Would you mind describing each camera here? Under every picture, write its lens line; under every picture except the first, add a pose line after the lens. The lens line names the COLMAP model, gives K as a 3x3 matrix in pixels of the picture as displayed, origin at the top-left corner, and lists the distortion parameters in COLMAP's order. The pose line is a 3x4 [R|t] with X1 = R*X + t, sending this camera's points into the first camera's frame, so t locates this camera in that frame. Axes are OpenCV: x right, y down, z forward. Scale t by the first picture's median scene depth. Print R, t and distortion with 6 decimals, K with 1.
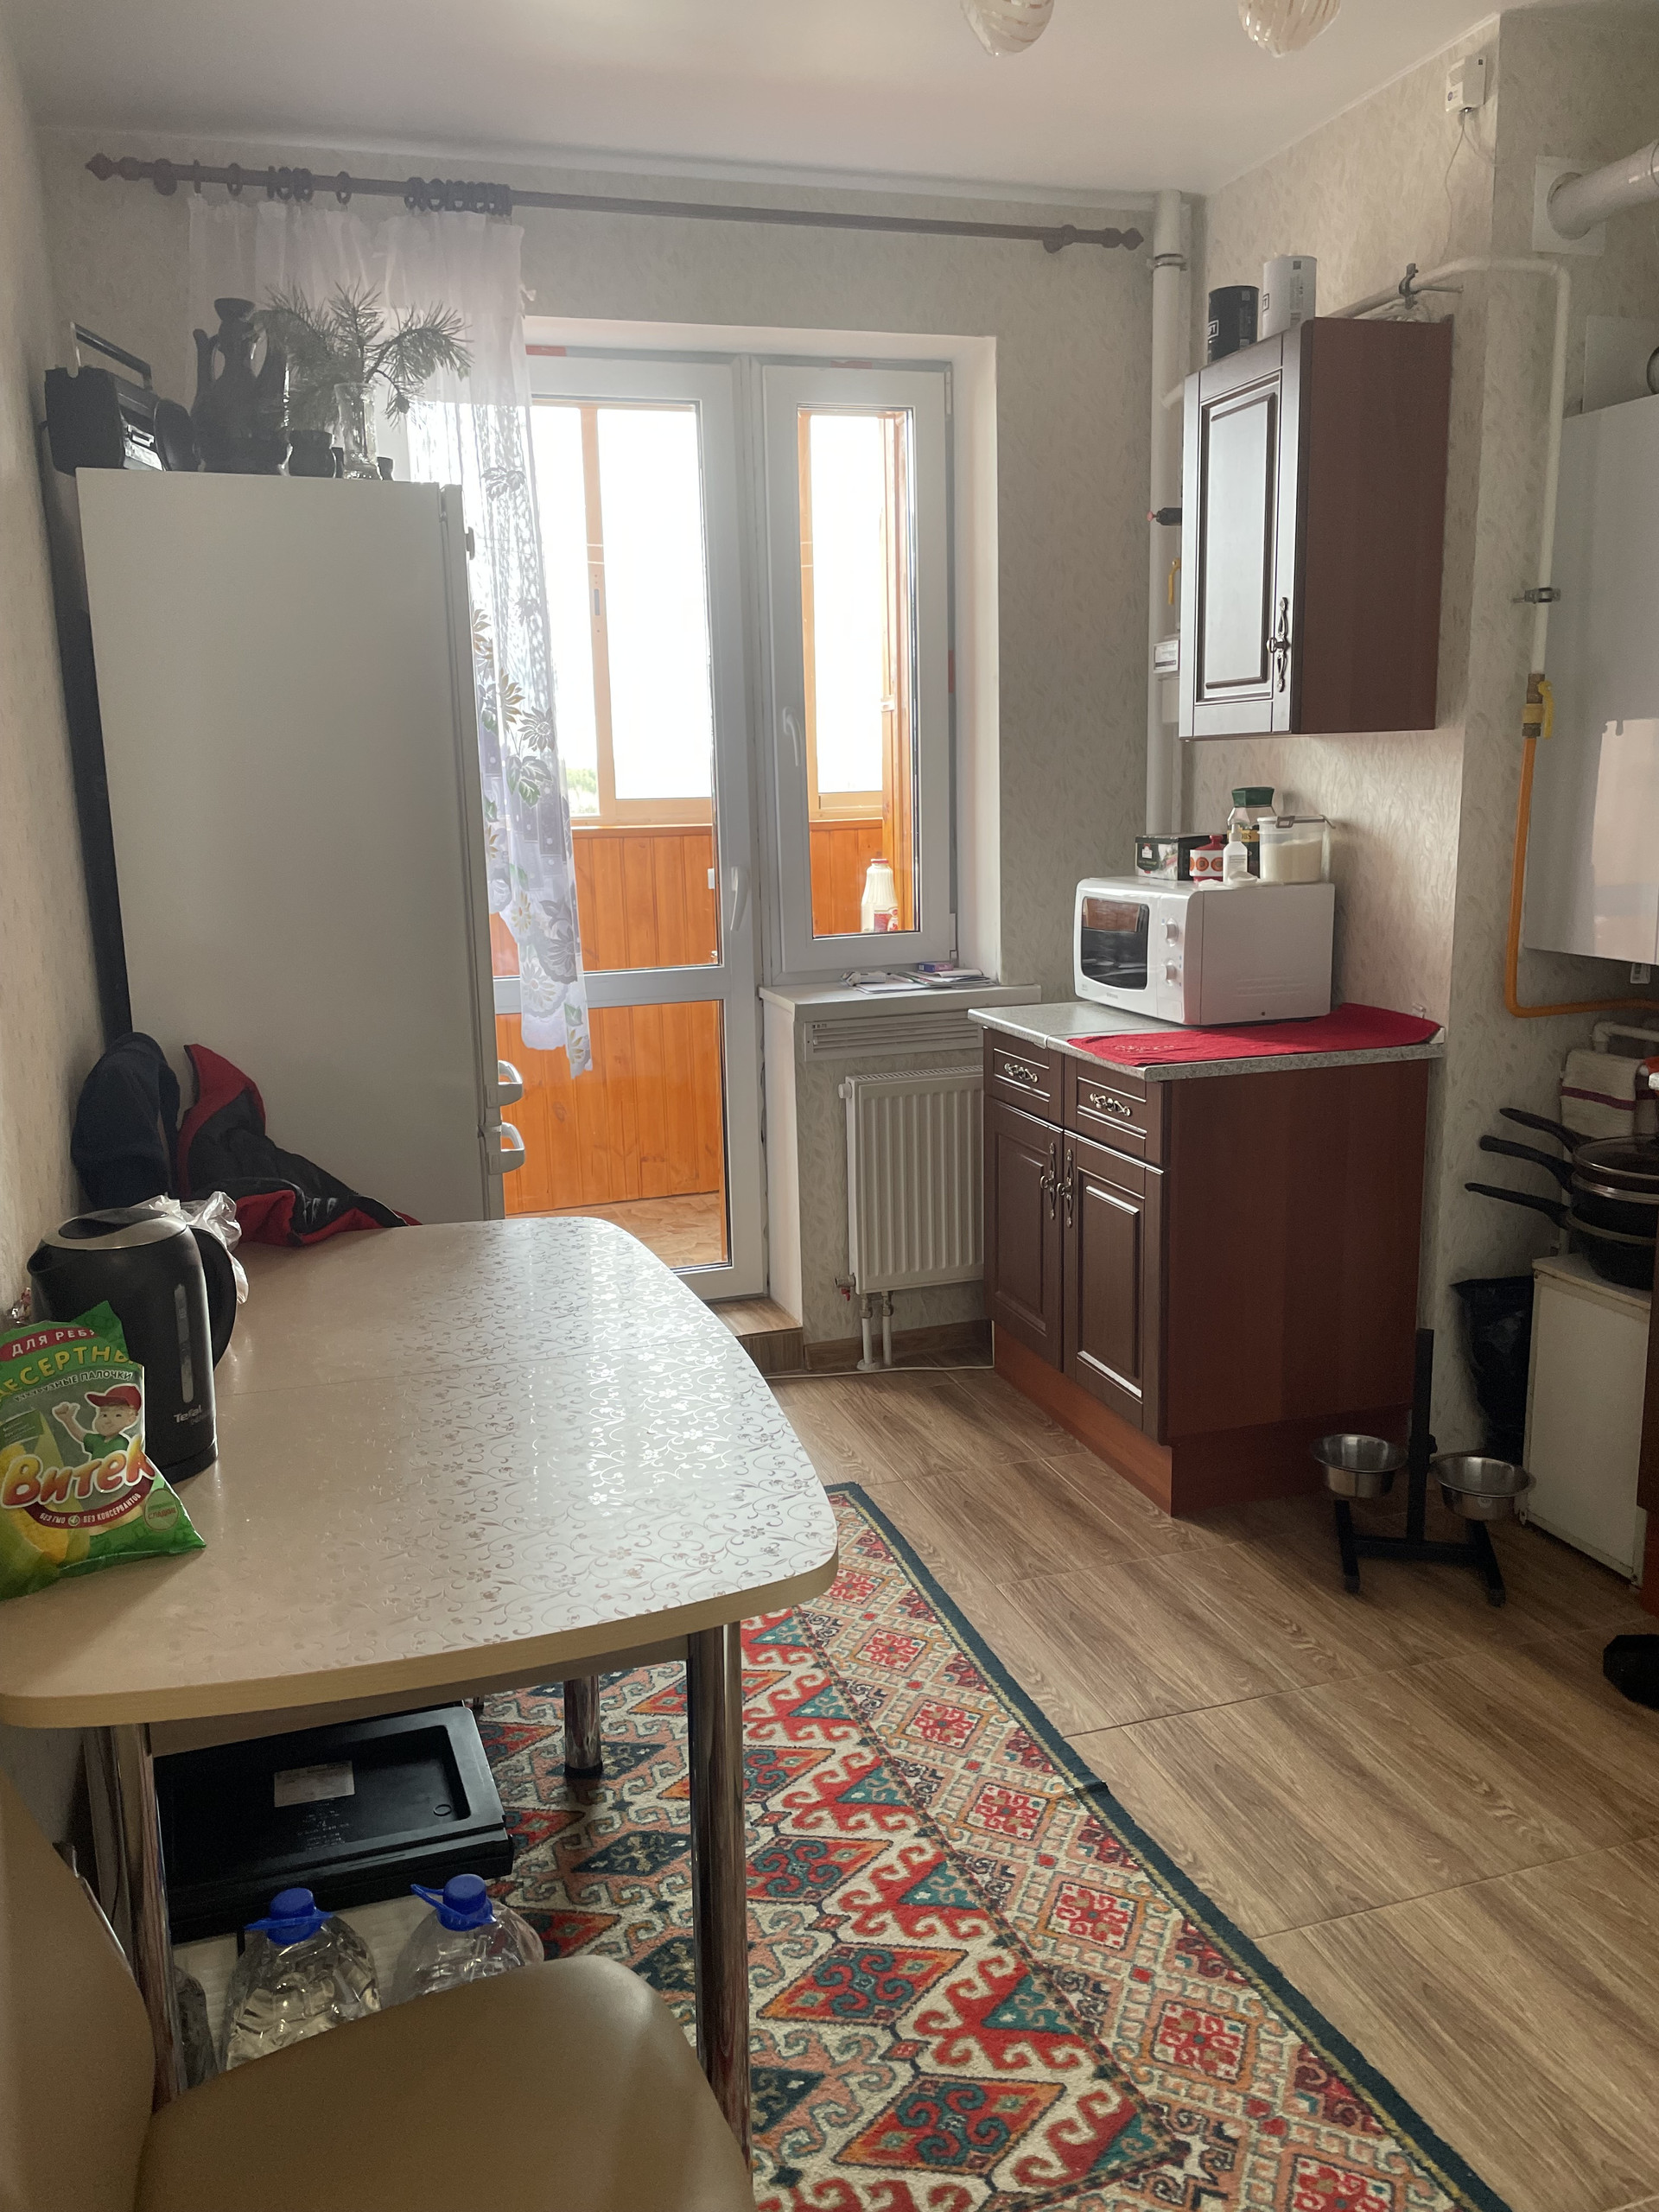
lens RADIAL K [[1663.4, 0, 829.5], [0, 1663.4, 1106.0], [0, 0, 1]] dist [0.009327, -0.002529]
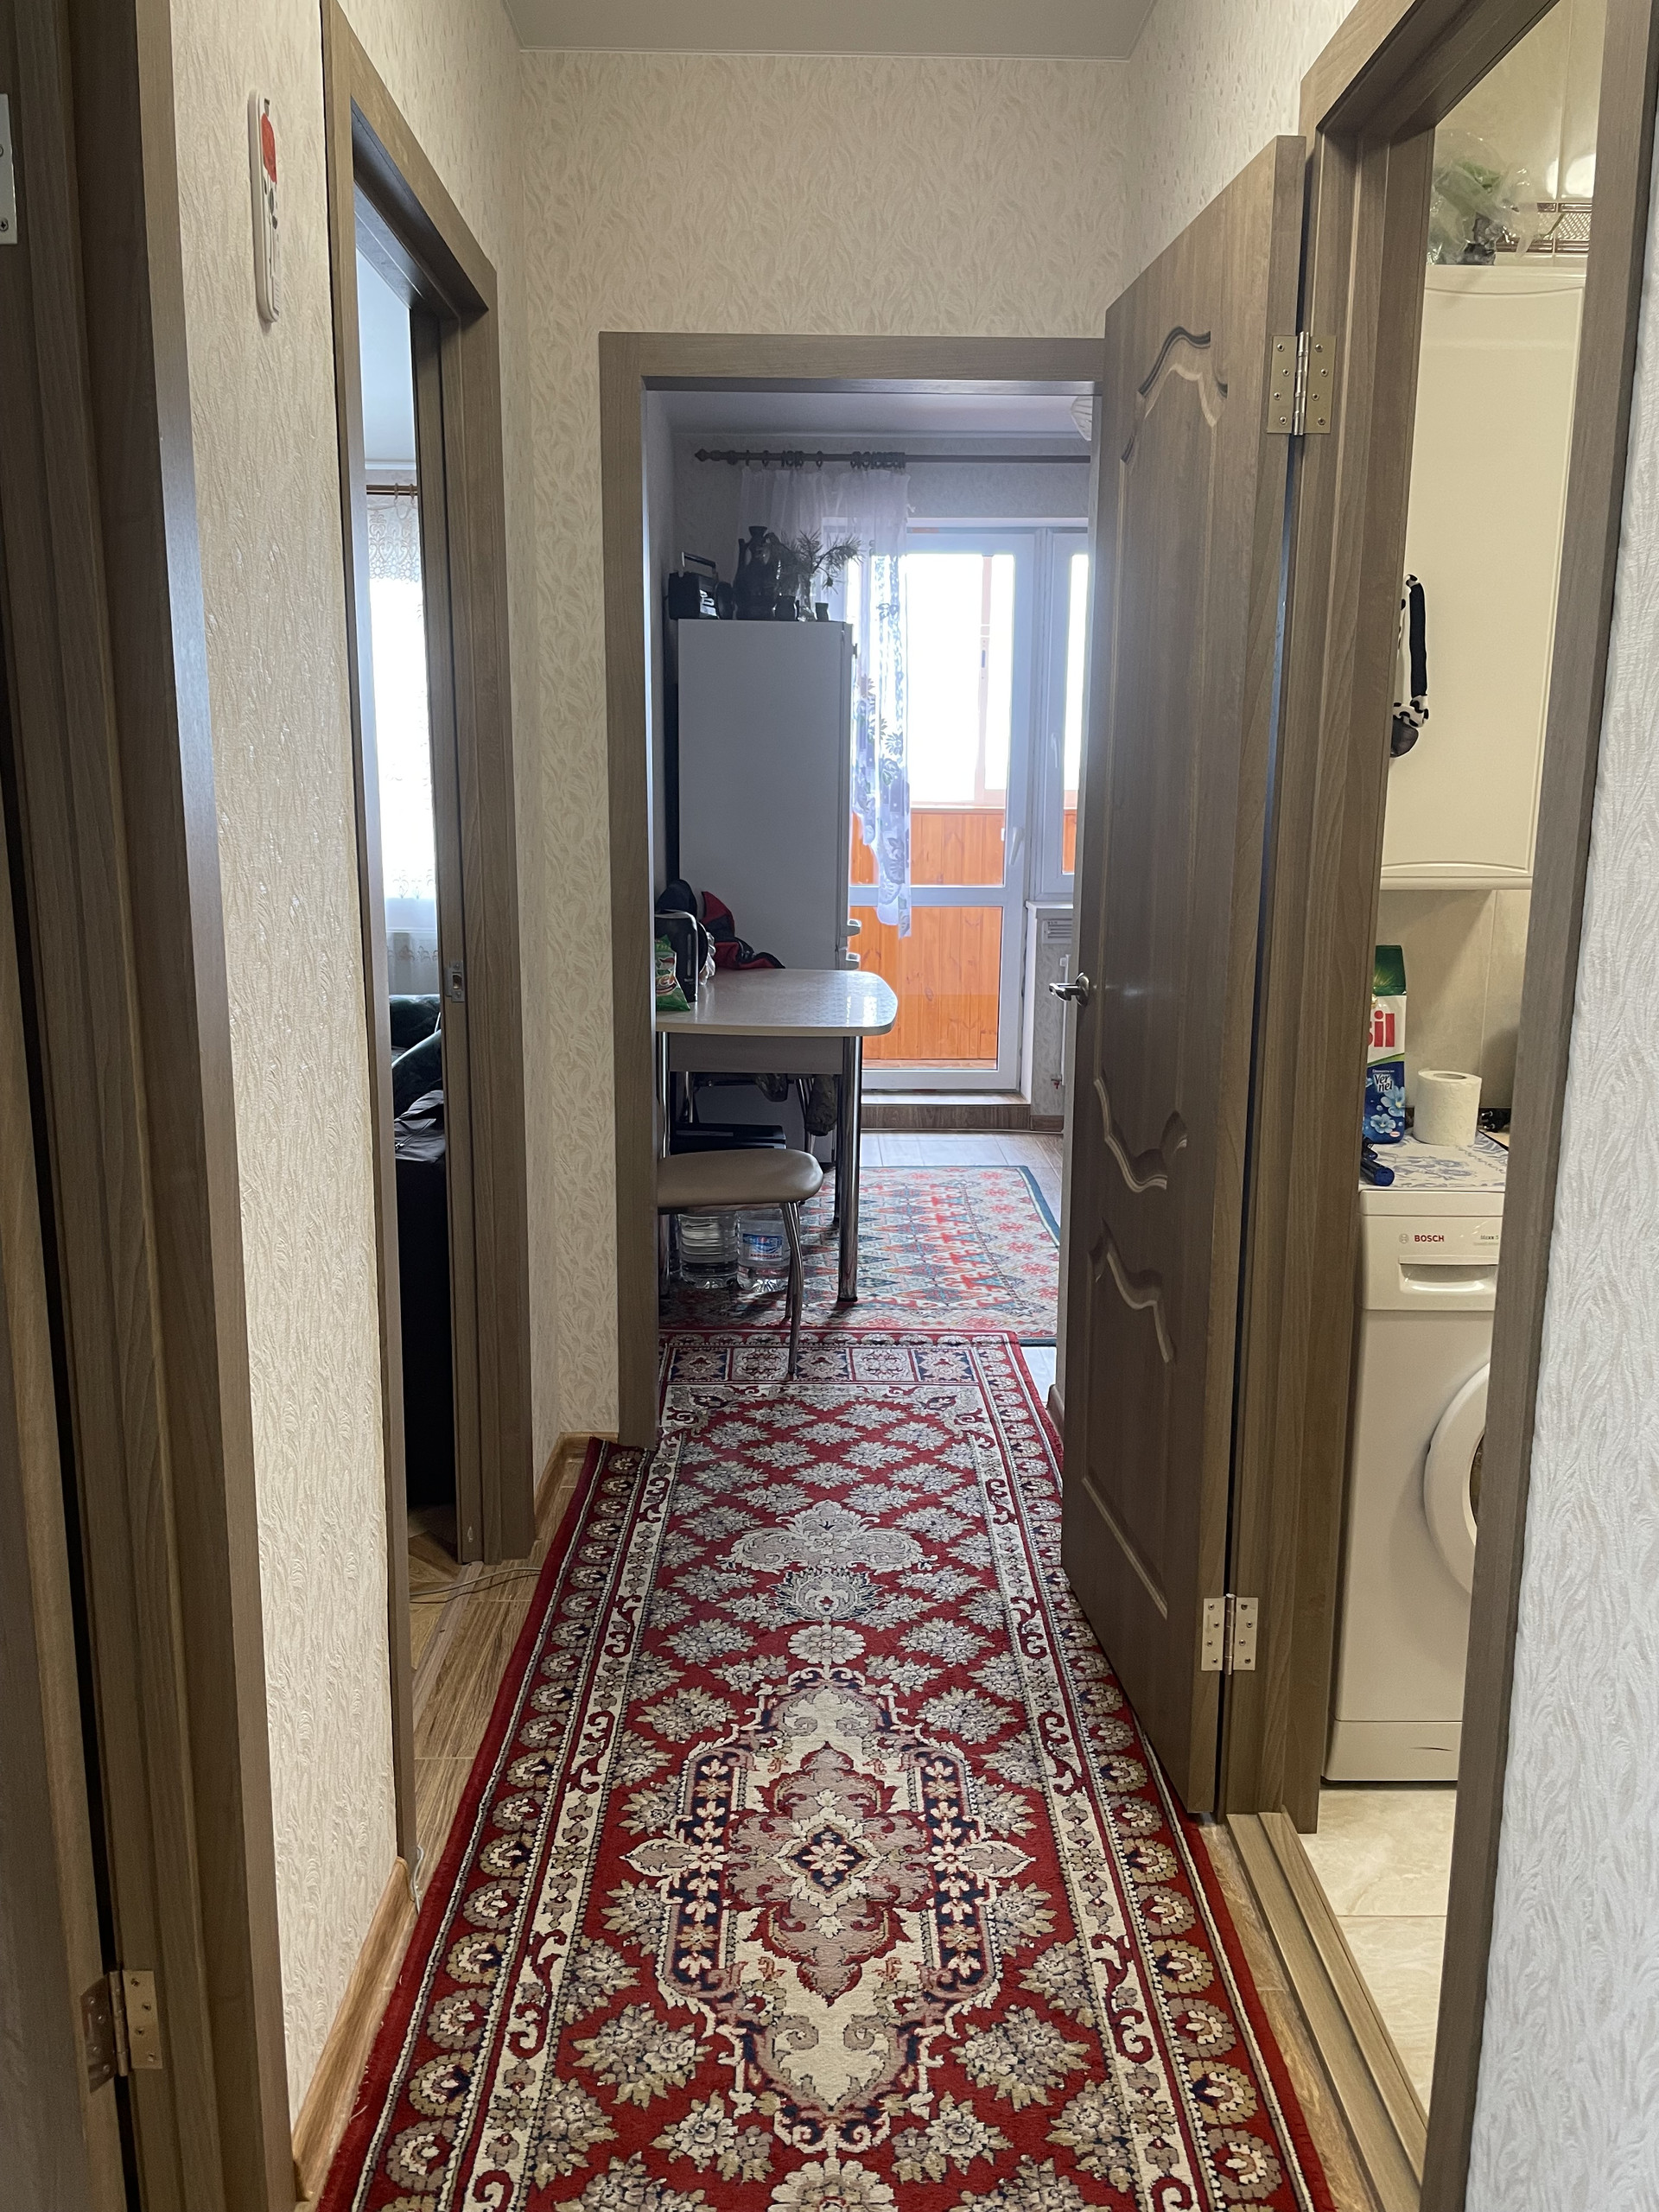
lens RADIAL K [[1663.4, 0, 829.5], [0, 1663.4, 1106.0], [0, 0, 1]] dist [0.009327, -0.002529]
pose [[0.954373, 0.090414, -0.284600, 0.333500], [-0.091042, 0.995786, 0.011051, 0.167893], [0.284400, 0.015363, 0.958583, -0.823750]]
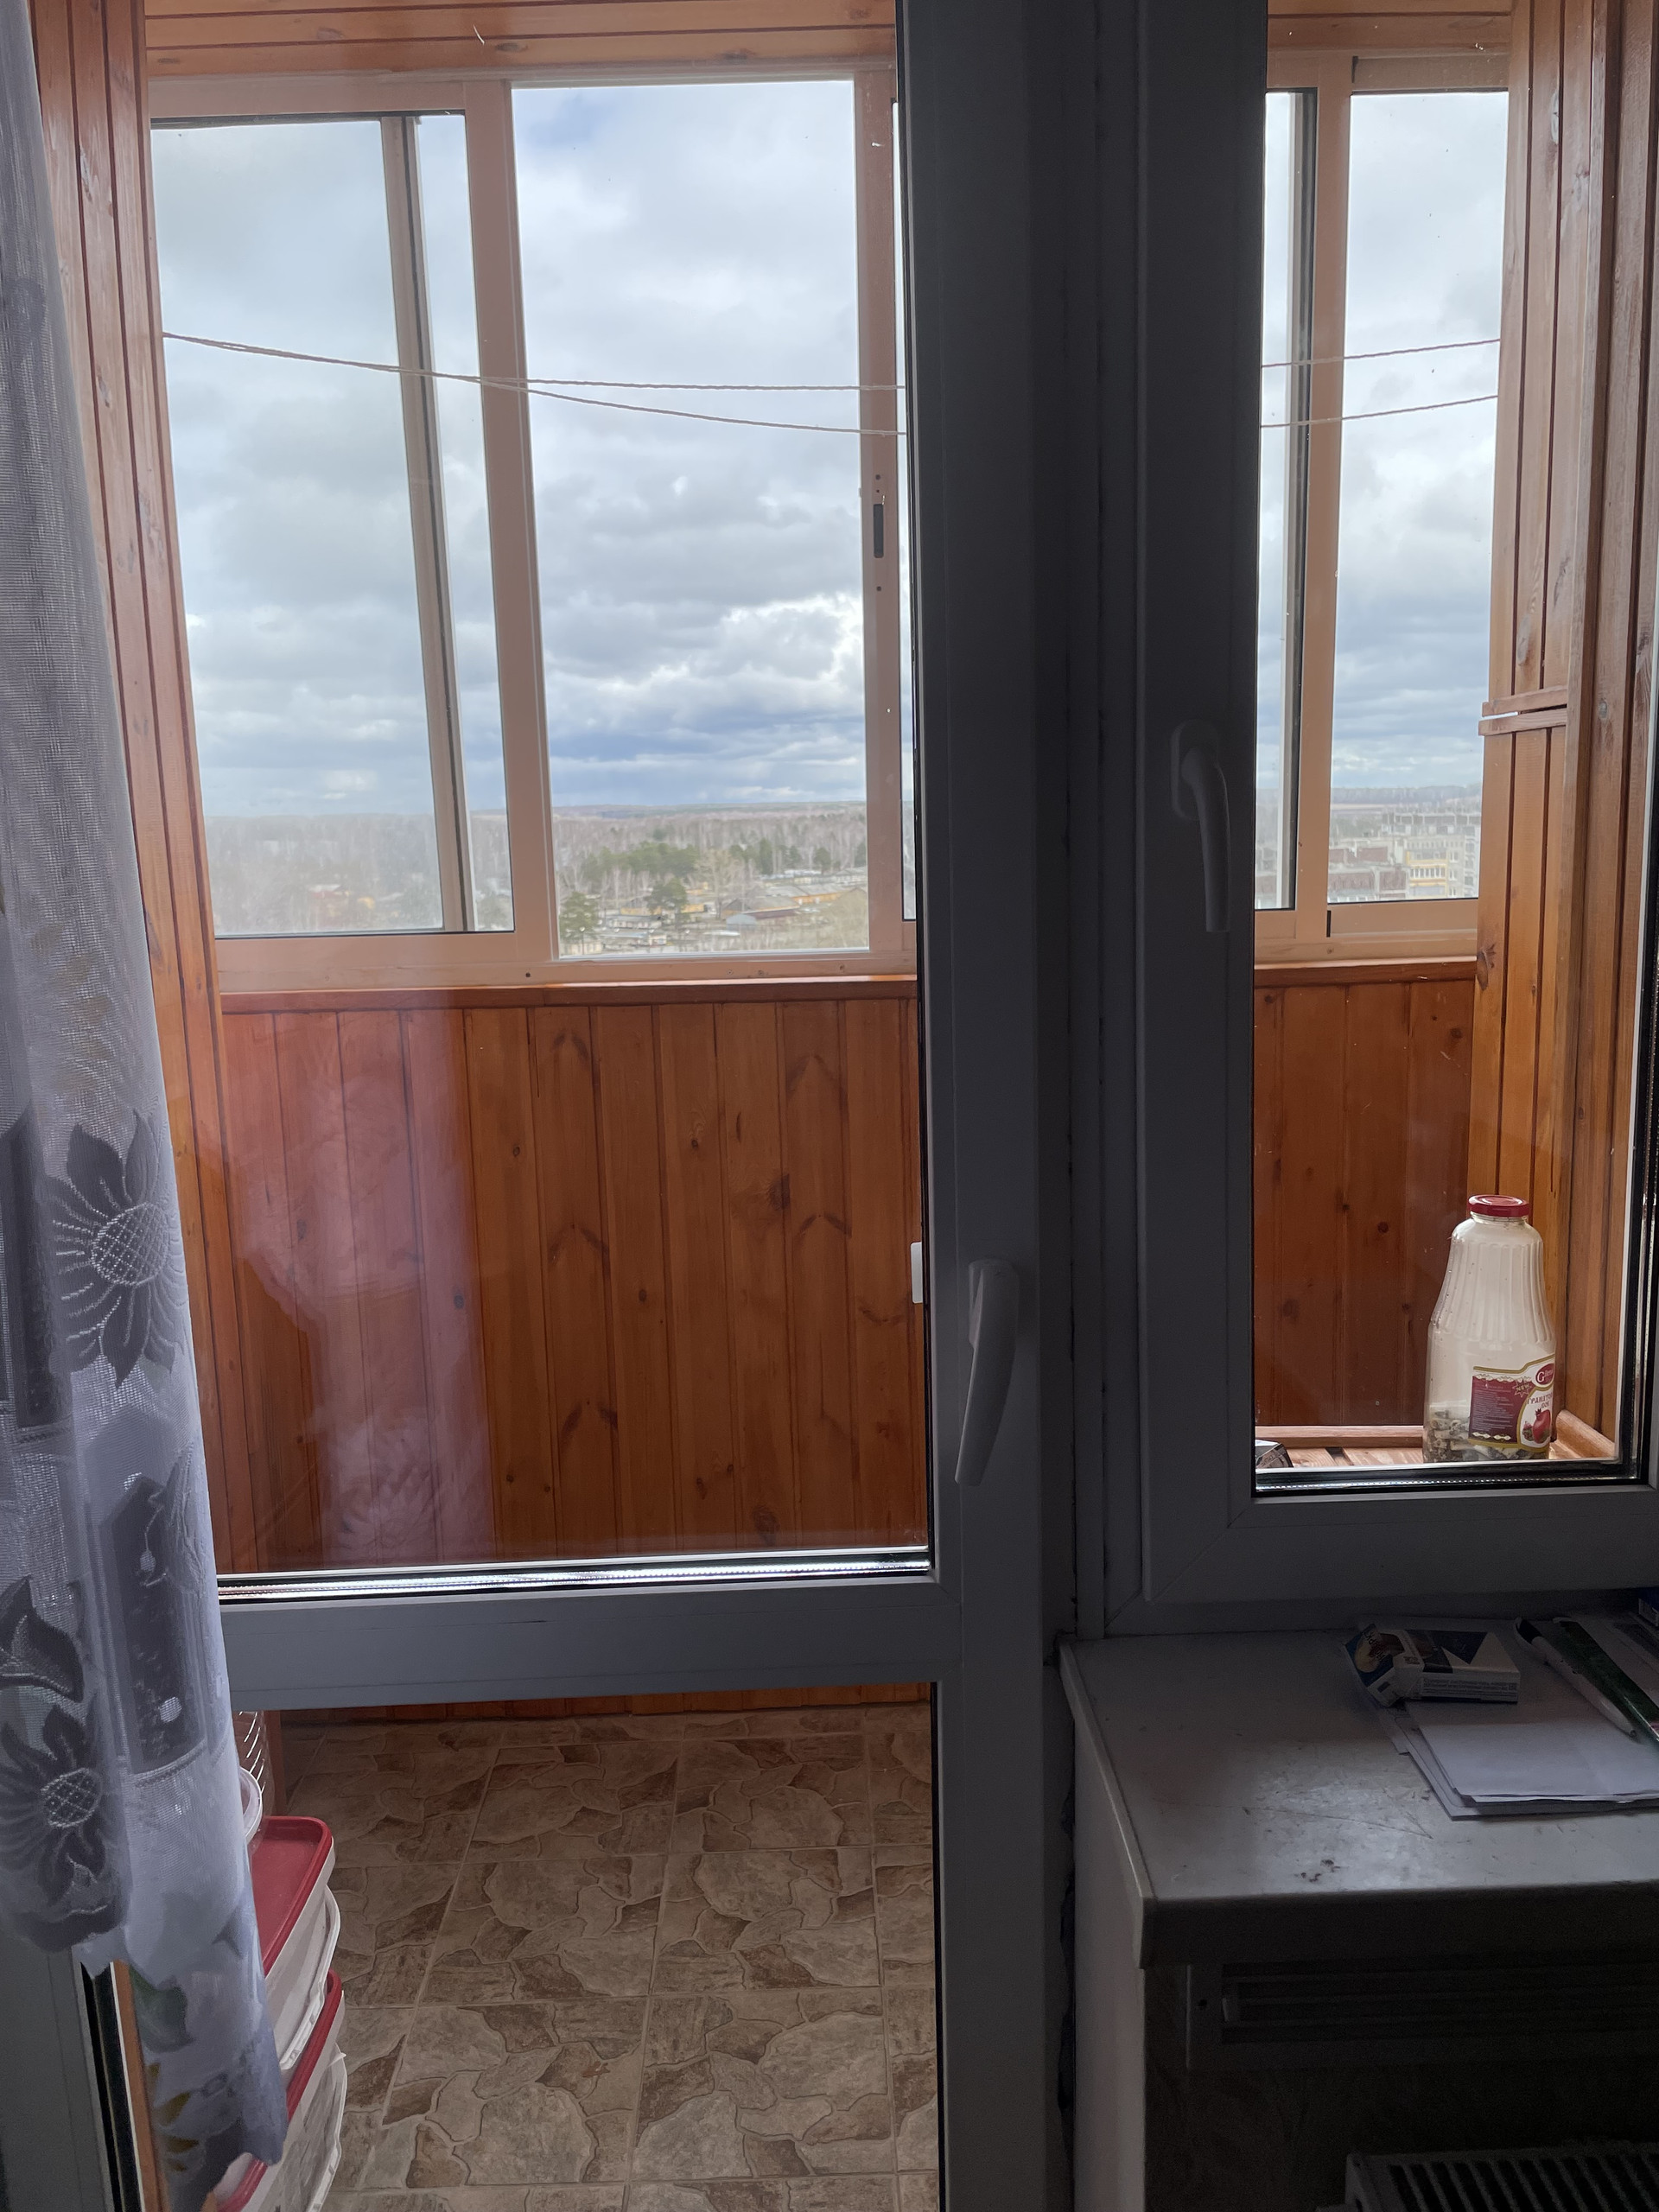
lens RADIAL K [[1663.4, 0, 829.5], [0, 1663.4, 1106.0], [0, 0, 1]] dist [0.009327, -0.002529]
pose [[0.954413, 0.045834, -0.294950, 0.002587], [-0.052948, 0.998466, -0.016175, -0.206757], [0.293756, 0.031054, 0.955376, 0.902756]]
